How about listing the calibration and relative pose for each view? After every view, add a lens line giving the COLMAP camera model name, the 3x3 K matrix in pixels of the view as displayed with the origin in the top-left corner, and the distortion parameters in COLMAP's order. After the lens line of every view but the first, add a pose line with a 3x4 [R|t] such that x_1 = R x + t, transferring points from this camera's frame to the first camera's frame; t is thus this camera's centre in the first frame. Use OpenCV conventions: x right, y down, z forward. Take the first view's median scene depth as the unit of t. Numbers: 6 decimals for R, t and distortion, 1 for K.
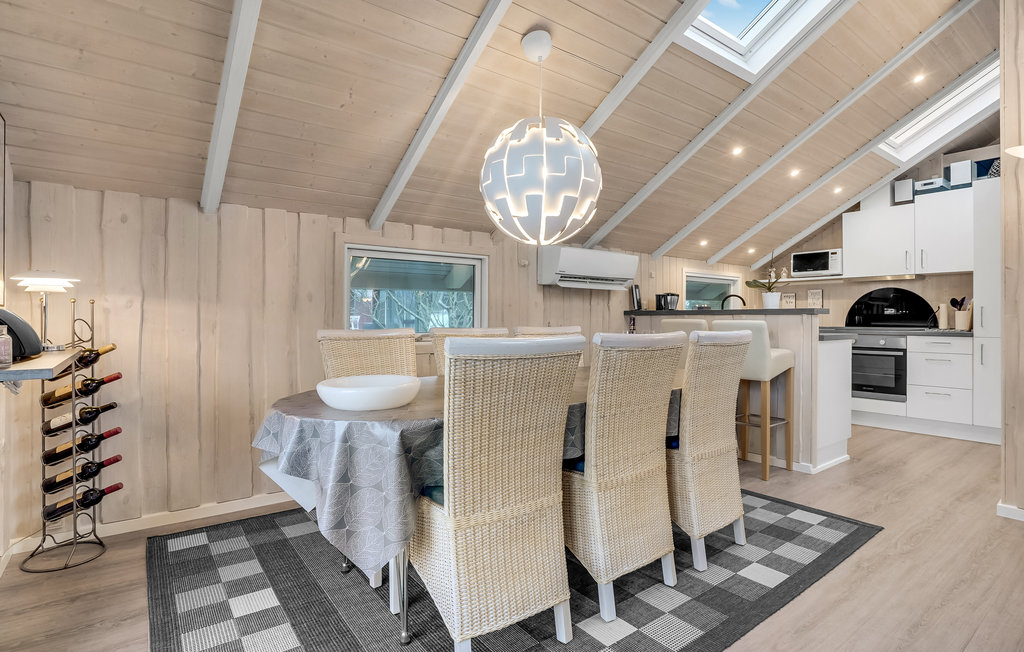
lens RADIAL K [[519.9, 0, 514.7], [0, 519.9, 307.1], [0, 0, 1]] dist [0.000441, 0.000273]
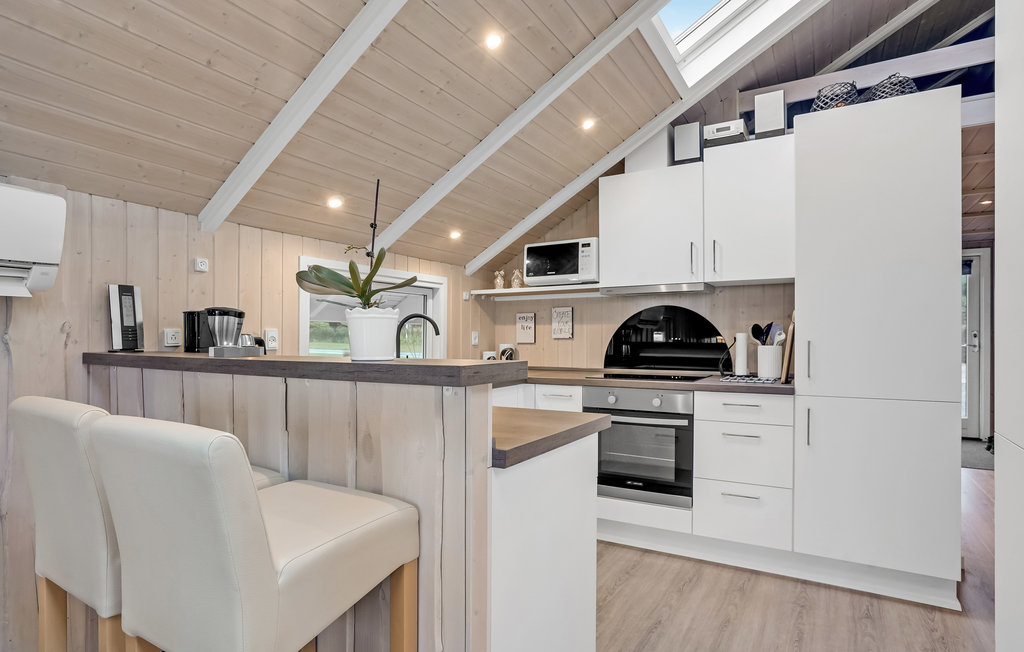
lens RADIAL K [[536.7, 0, 512.0], [0, 536.7, 326.0], [0, 0, 1]] dist [-0.000325, 0.000007]
pose [[0.933258, 0.003723, 0.359186, 0.345323], [-0.003918, 0.999992, -0.000185, -0.013422], [-0.359184, -0.001234, 0.933266, 0.504192]]
